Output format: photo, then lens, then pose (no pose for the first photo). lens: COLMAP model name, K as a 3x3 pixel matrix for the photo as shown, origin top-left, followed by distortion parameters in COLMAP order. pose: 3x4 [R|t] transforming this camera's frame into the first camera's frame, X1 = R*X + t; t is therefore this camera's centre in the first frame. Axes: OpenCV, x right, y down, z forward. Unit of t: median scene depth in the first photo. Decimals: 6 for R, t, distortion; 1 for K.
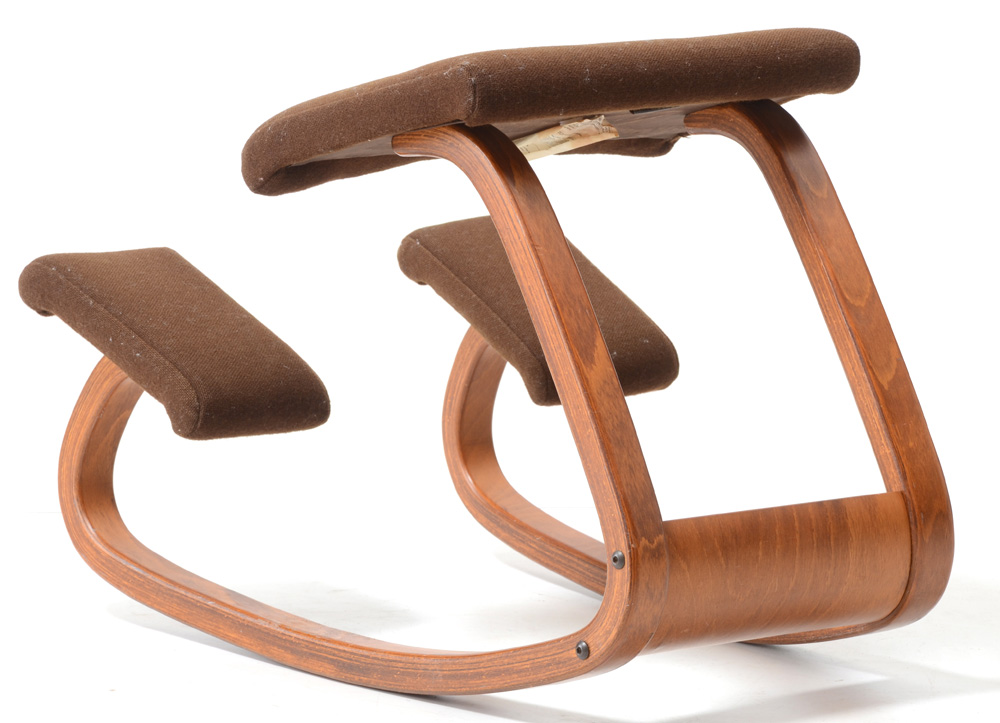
lens RADIAL K [[4415.3, 0, 499.3], [0, 4415.3, 362.8], [0, 0, 1]] dist [1.652293, 0.000000]
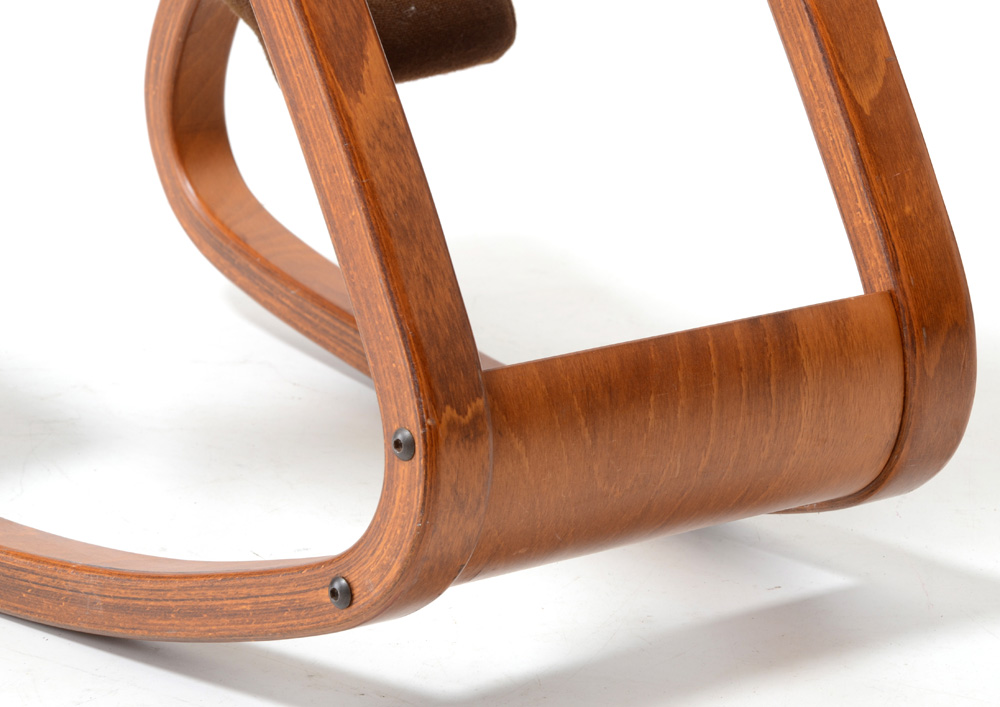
lens RADIAL K [[5284.3, 0, 503.1], [0, 5284.3, 353.7], [0, 0, 1]] dist [2.077194, 0.000000]
pose [[0.999311, 0.000391, 0.037123, 0.013507], [-0.003748, 0.995898, 0.090407, -0.026103], [-0.036935, -0.090484, 0.995213, 0.308523]]
